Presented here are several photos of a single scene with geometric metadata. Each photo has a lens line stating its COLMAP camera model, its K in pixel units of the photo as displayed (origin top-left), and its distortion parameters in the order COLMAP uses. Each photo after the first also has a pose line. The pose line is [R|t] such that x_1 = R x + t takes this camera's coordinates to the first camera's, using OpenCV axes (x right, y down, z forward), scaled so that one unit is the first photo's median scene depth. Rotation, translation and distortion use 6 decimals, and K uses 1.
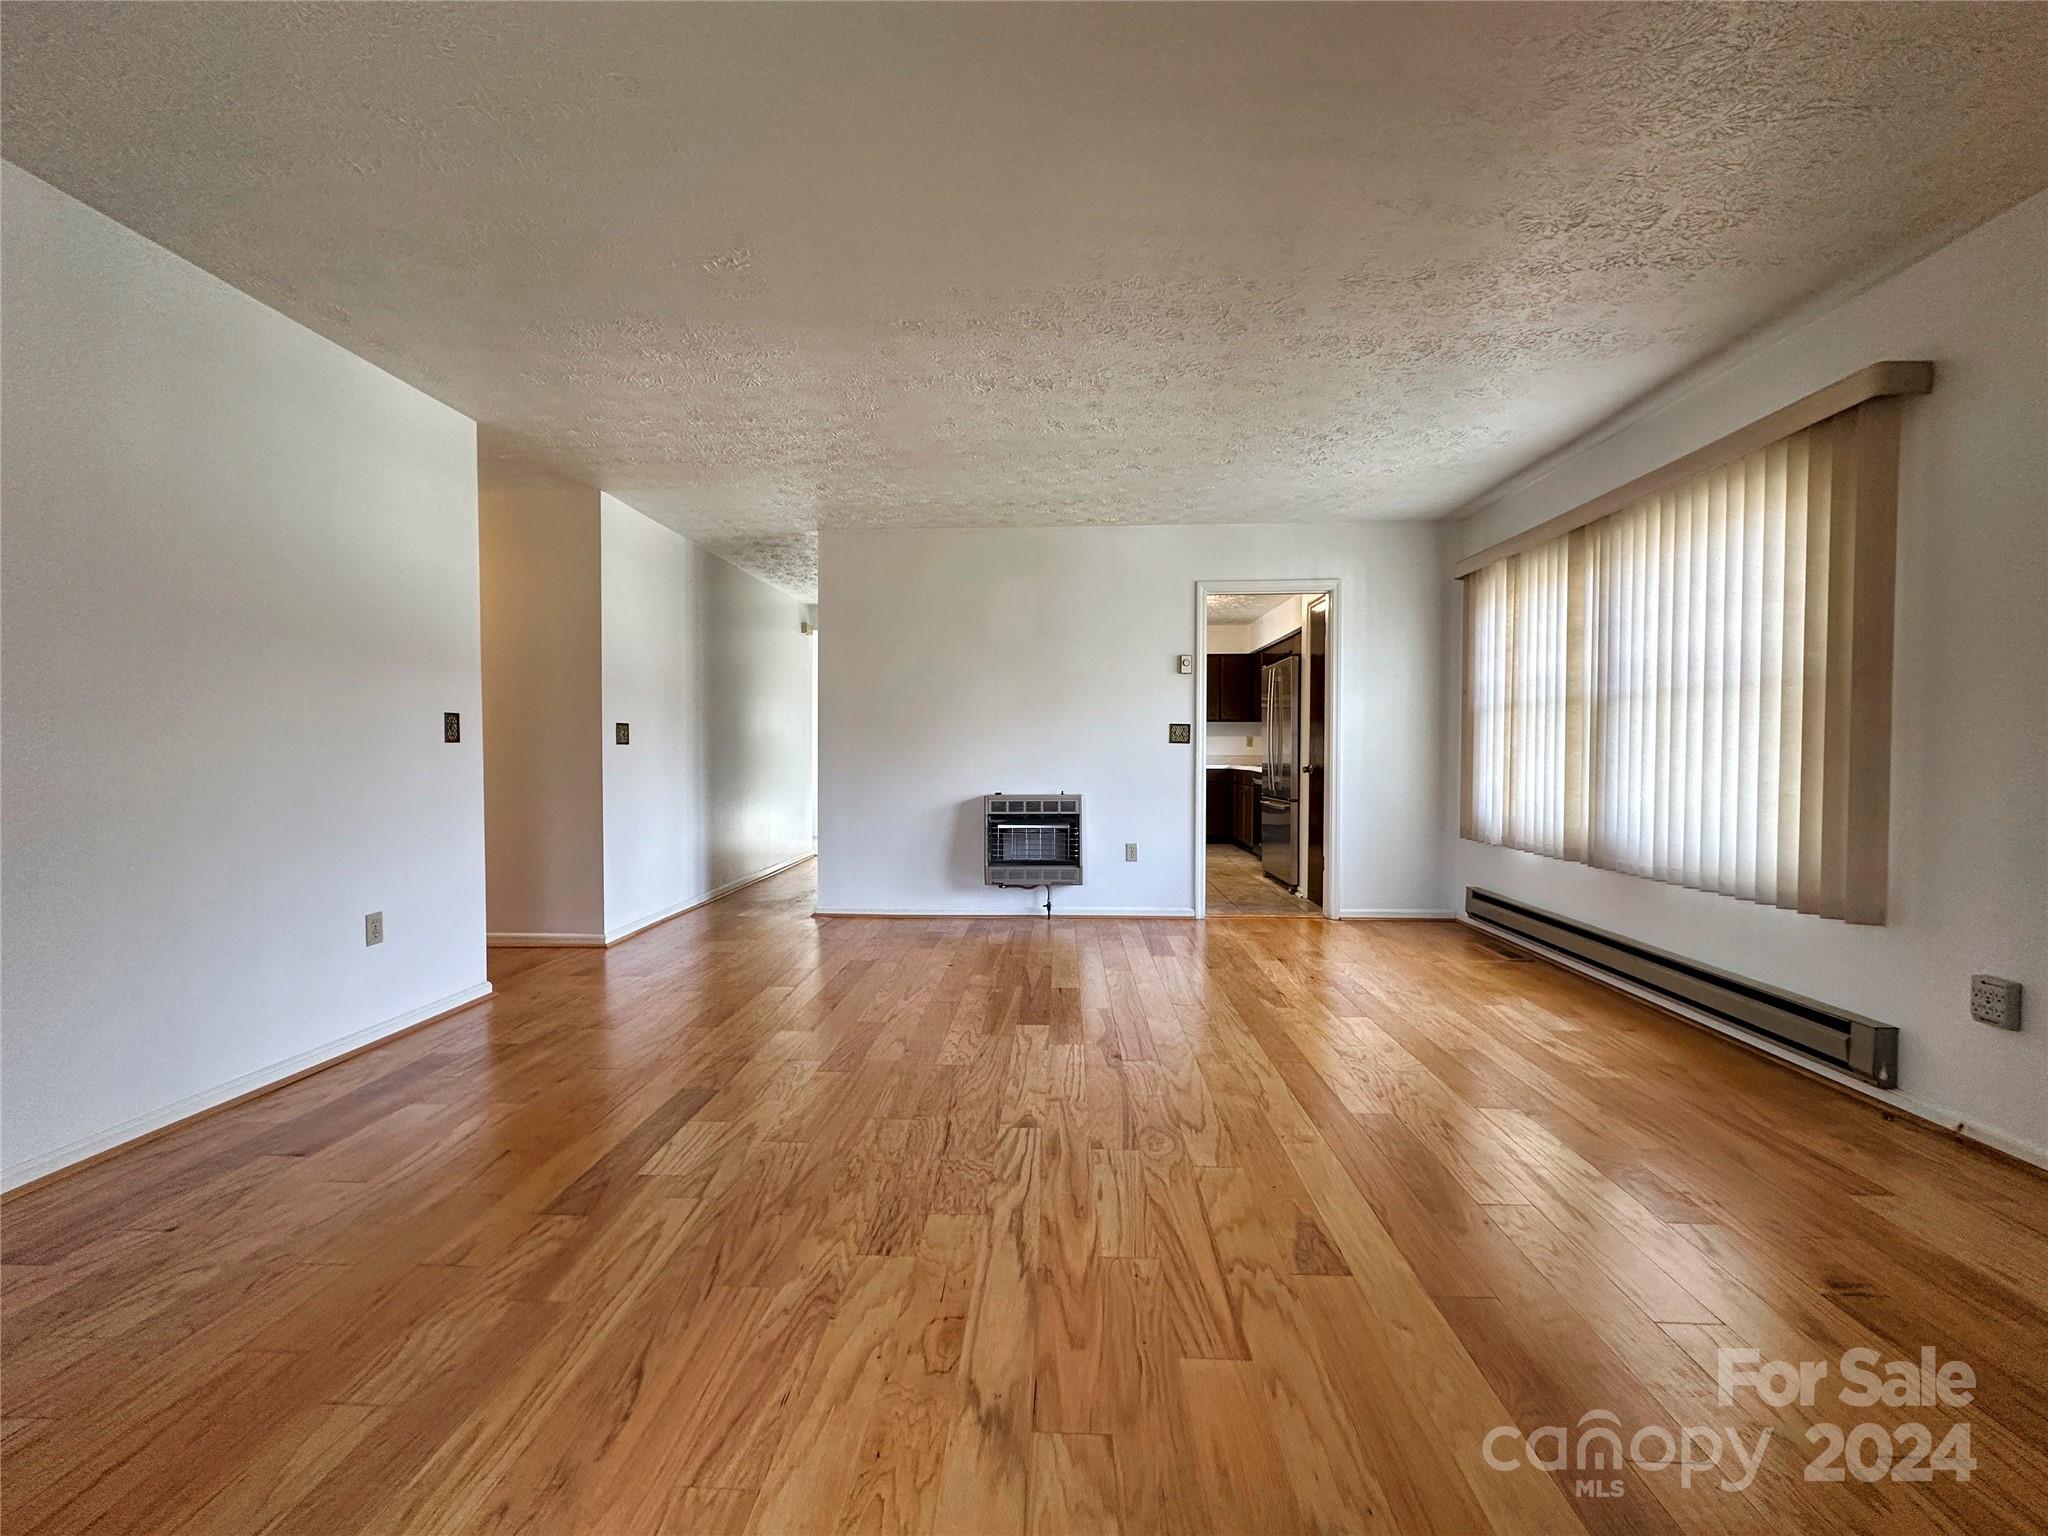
lens RADIAL K [[819.5, 0, 1029.2], [0, 819.5, 771.0], [0, 0, 1]] dist [0.001174, -0.000042]
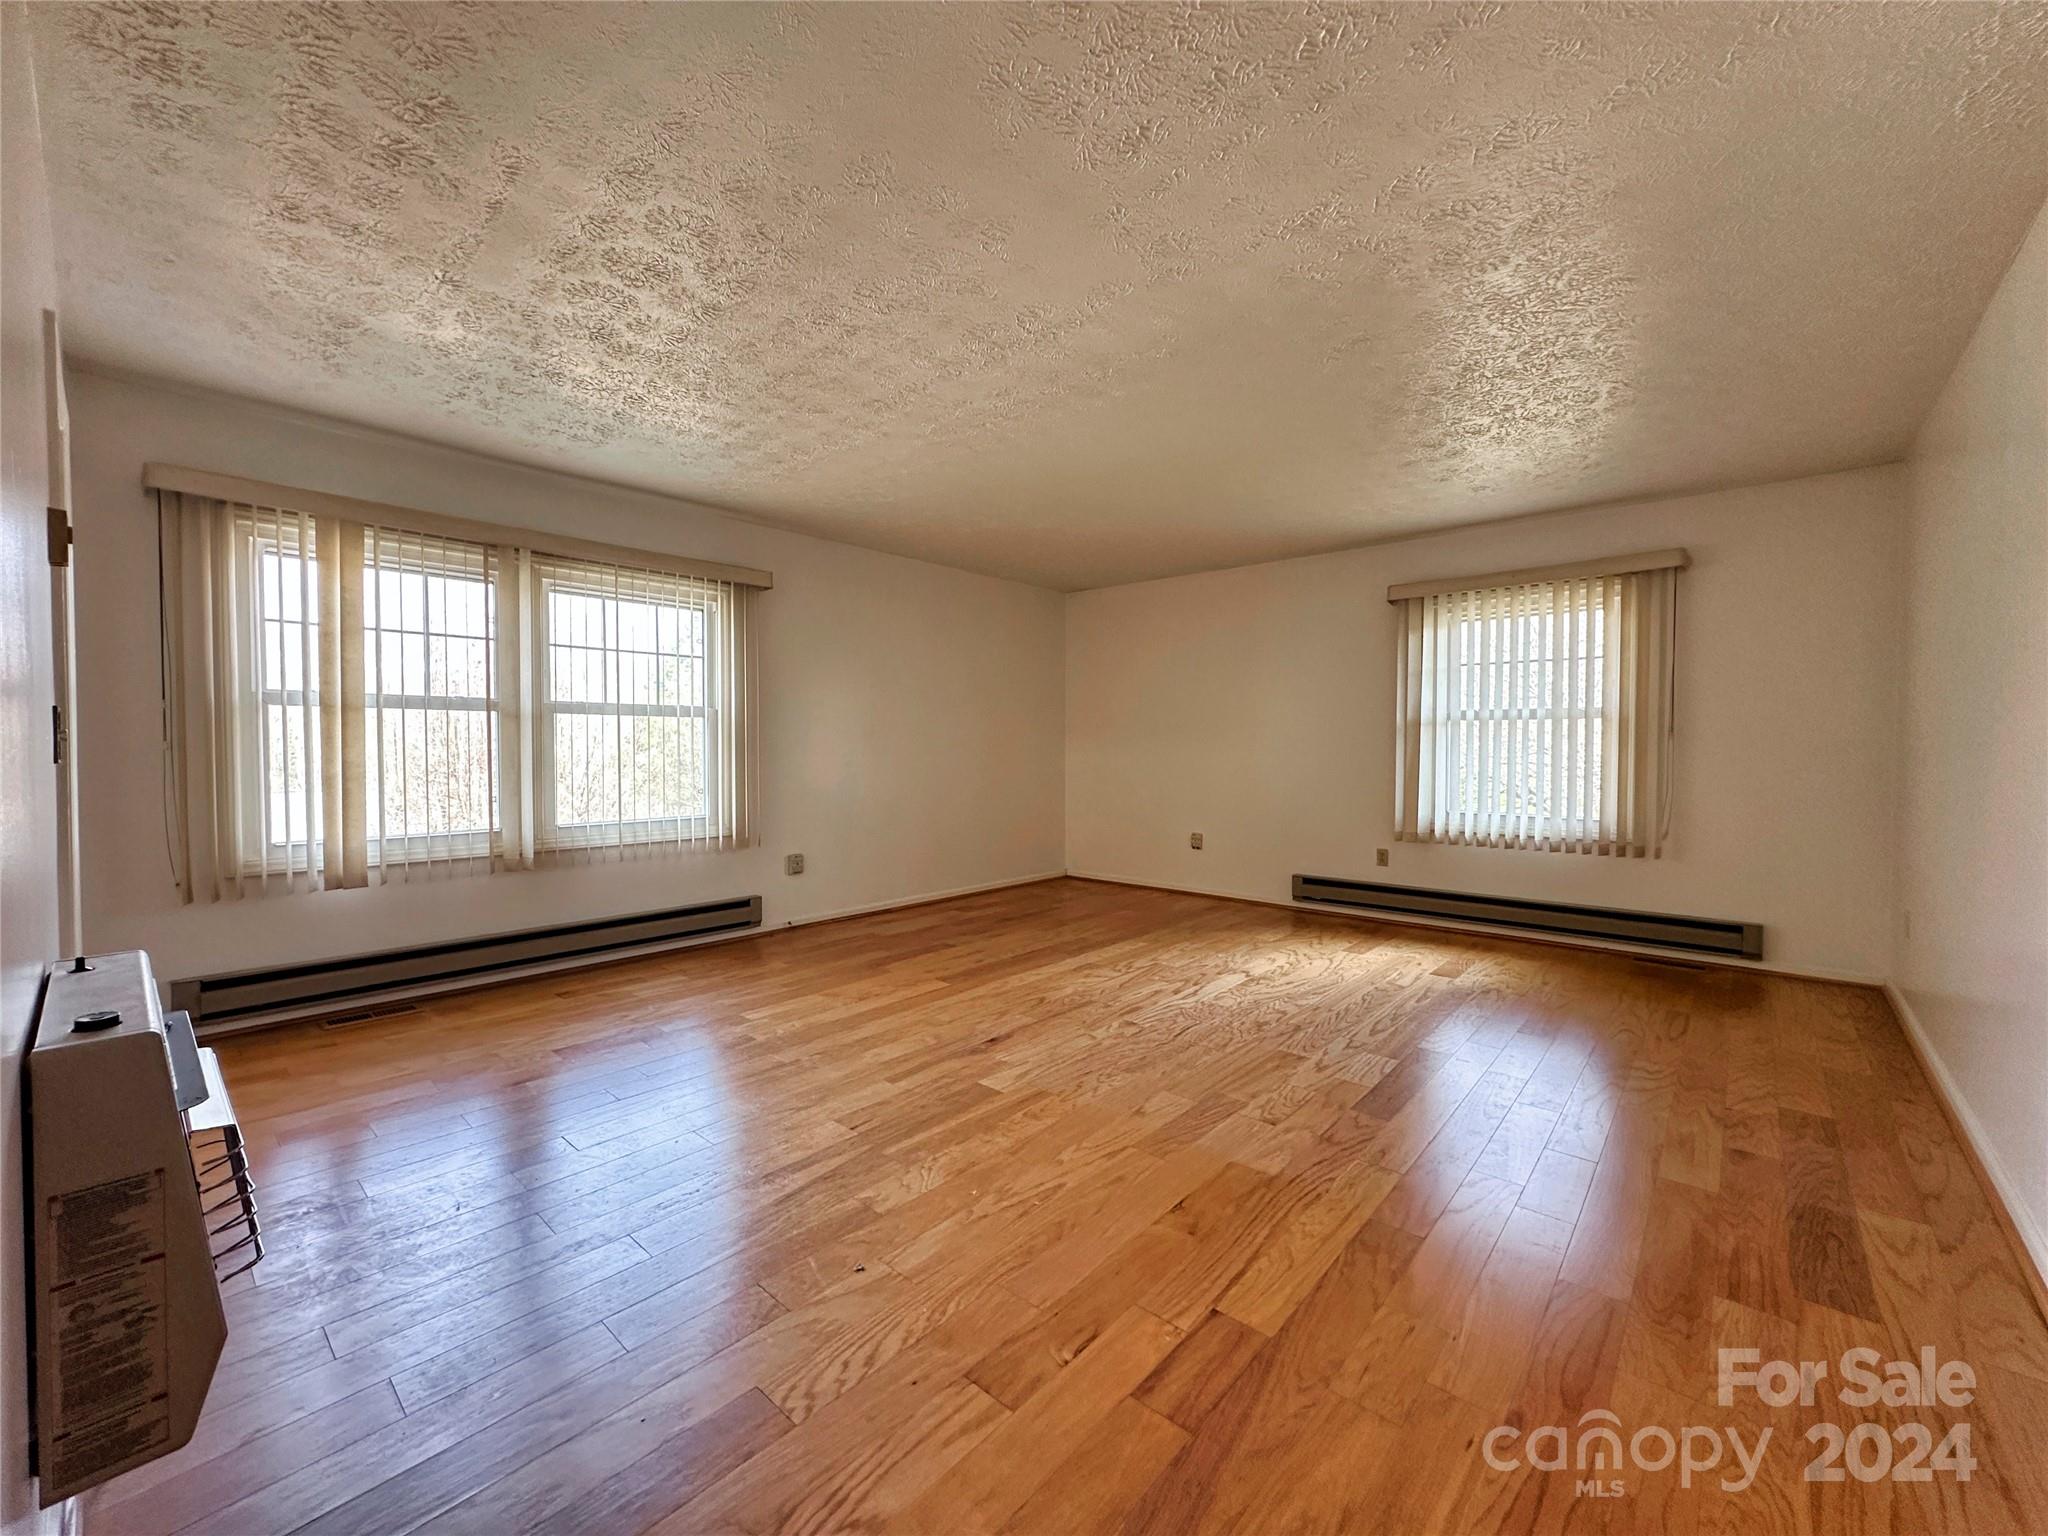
lens RADIAL K [[819.5, 0, 1026.6], [0, 819.5, 765.2], [0, 0, 1]] dist [0.001174, -0.000042]
pose [[-0.781223, -0.016738, 0.624027, -0.703840], [0.008855, 0.999243, 0.037889, -0.078710], [-0.624189, 0.035125, -0.780483, 2.063712]]
